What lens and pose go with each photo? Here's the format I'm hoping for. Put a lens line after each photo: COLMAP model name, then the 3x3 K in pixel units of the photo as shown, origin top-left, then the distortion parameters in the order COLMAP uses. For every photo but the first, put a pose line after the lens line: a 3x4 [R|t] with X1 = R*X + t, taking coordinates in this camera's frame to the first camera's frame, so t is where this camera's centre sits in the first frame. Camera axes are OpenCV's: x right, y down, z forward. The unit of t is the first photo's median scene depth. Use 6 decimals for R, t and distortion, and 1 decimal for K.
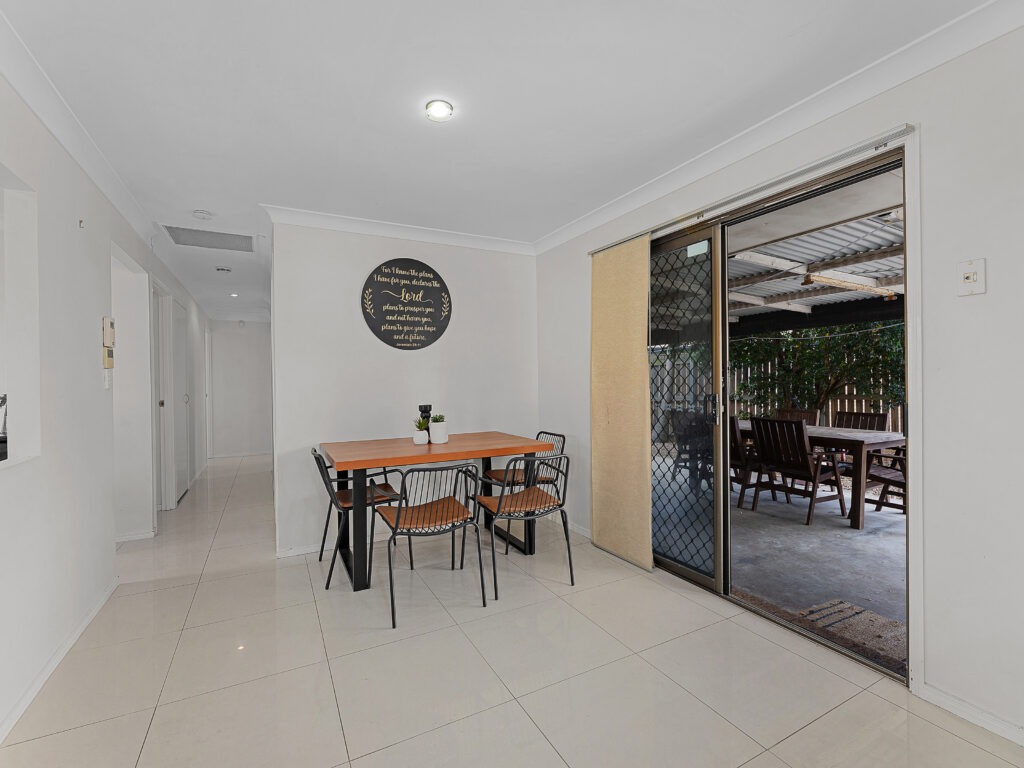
lens RADIAL K [[465.4, 0, 514.4], [0, 465.4, 384.1], [0, 0, 1]] dist [0.005085, 0.000083]
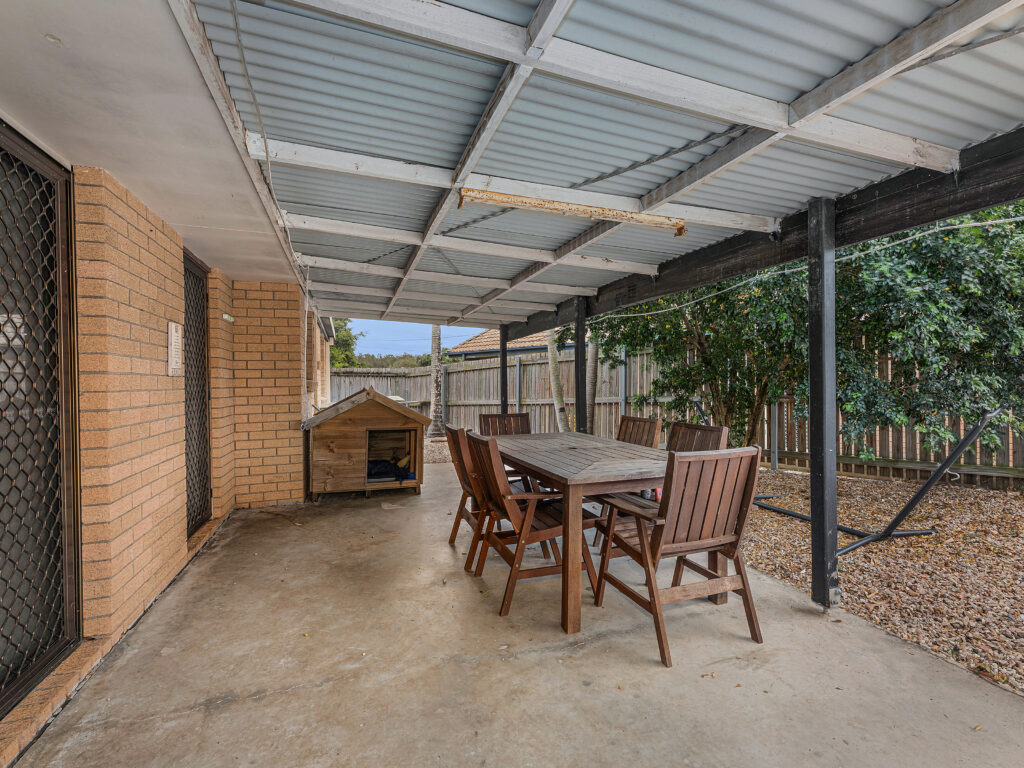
lens RADIAL K [[465.4, 0, 514.0], [0, 465.4, 386.3], [0, 0, 1]] dist [0.005085, 0.000083]
pose [[0.986949, -0.000271, -0.161031, 0.750071], [0.001230, 0.999982, 0.005855, 0.005539], [0.161026, -0.005977, 0.986932, 0.420847]]
